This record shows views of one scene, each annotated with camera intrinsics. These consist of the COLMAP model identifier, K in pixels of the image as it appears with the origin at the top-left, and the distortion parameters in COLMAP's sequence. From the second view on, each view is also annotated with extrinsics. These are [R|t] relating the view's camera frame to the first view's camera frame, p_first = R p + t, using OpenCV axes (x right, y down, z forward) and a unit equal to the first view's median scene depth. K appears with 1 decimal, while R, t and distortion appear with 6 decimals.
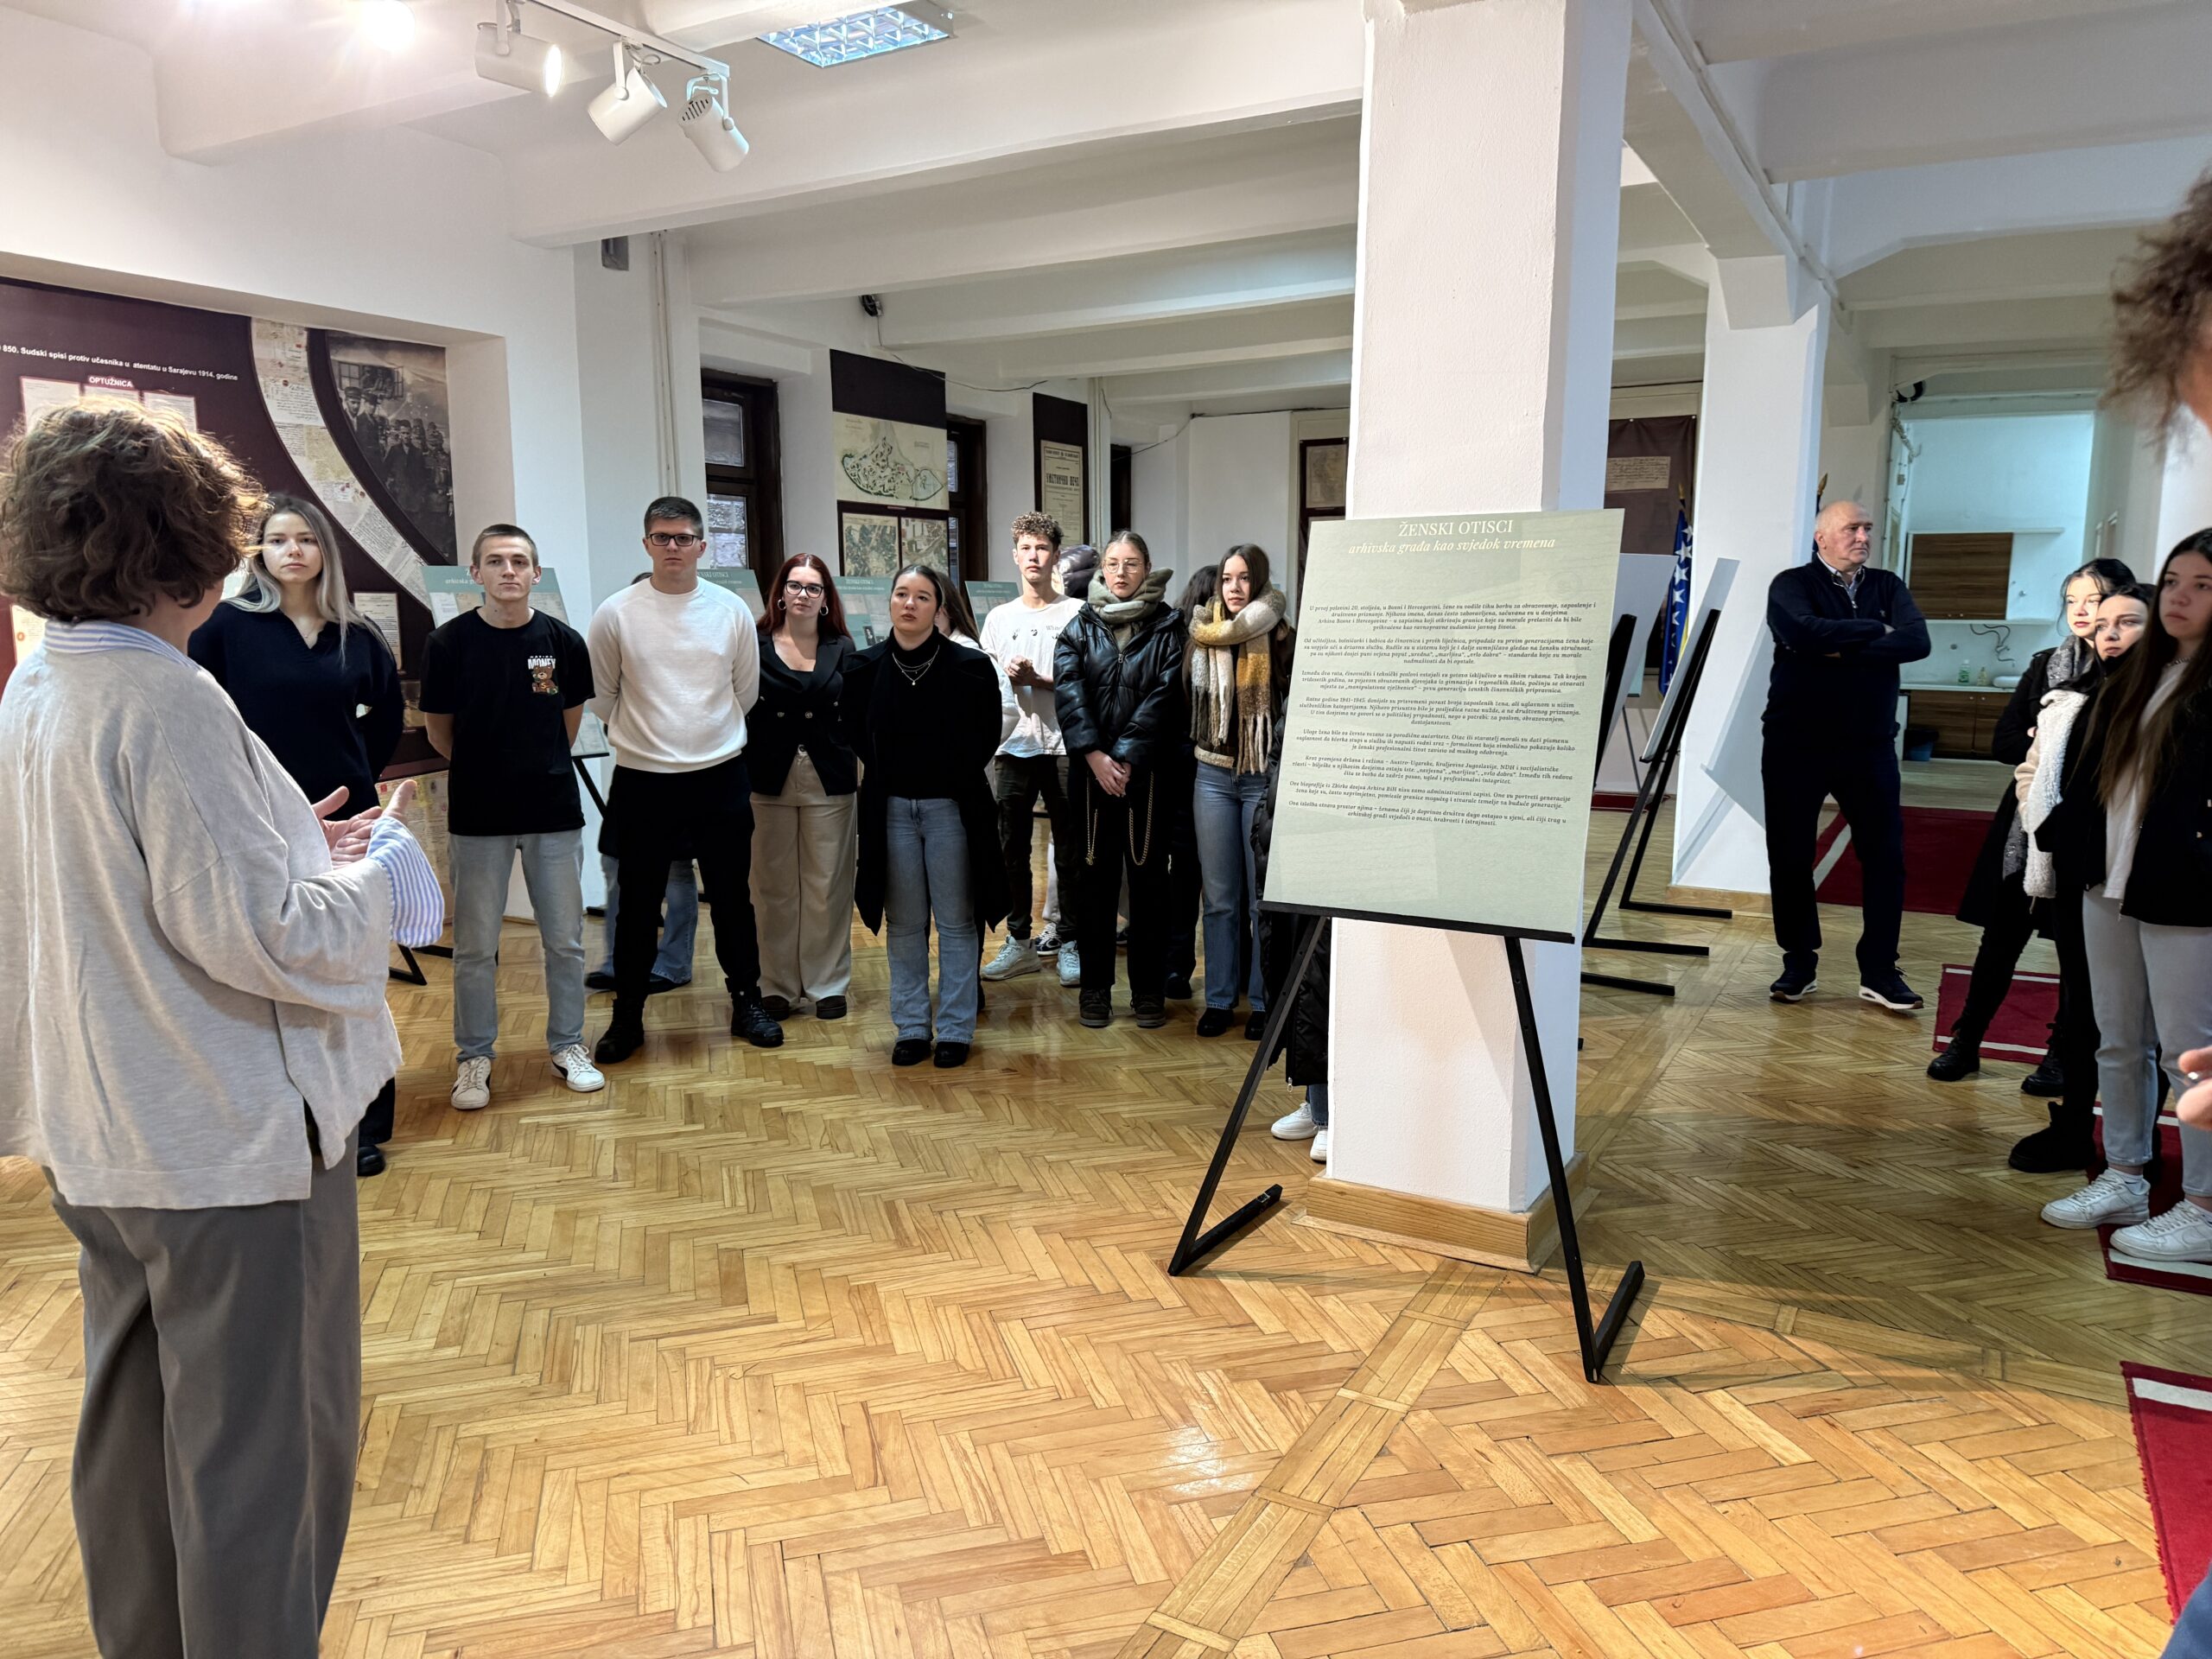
lens RADIAL K [[1562.6, 0, 1106.0], [0, 1562.6, 829.5], [0, 0, 1]] dist [-0.004203, -0.004873]
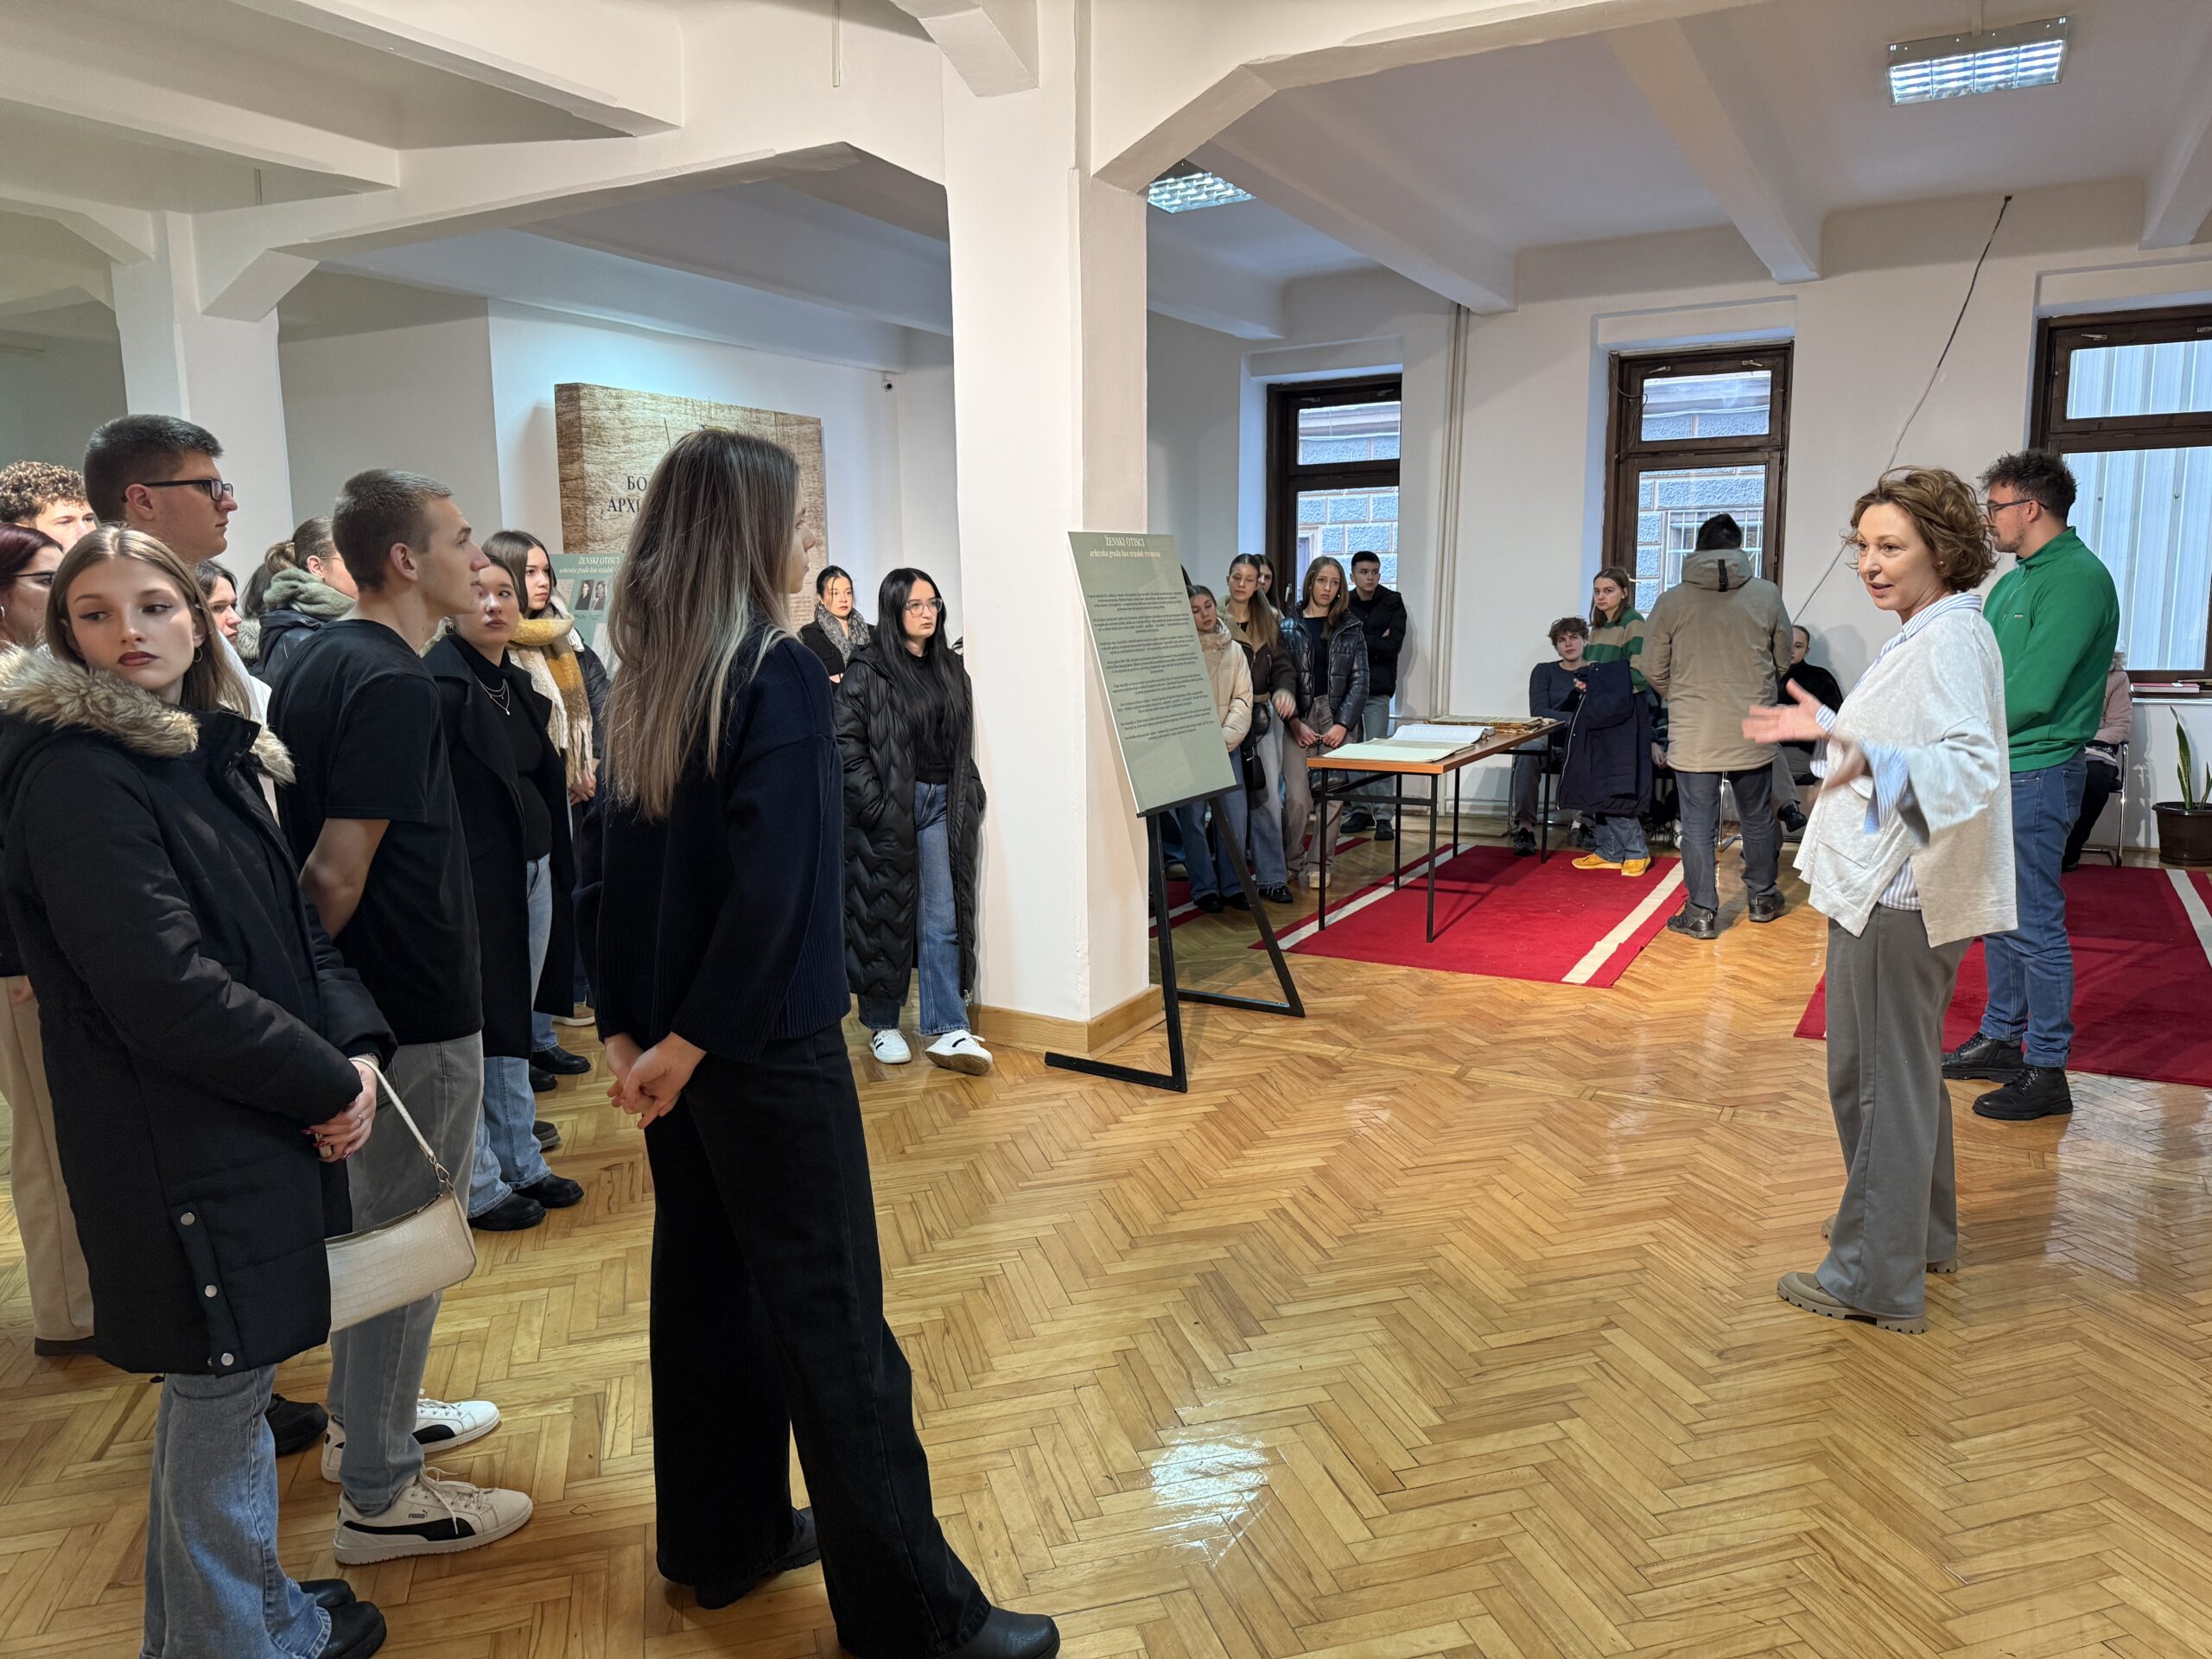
lens RADIAL K [[1562.6, 0, 1106.0], [0, 1562.6, 829.5], [0, 0, 1]] dist [-0.004203, -0.004873]
pose [[-0.004573, -0.178932, 0.983851, -2.476812], [0.160112, 0.971037, 0.177346, -0.371640], [-0.987088, 0.158337, 0.024209, 1.982037]]
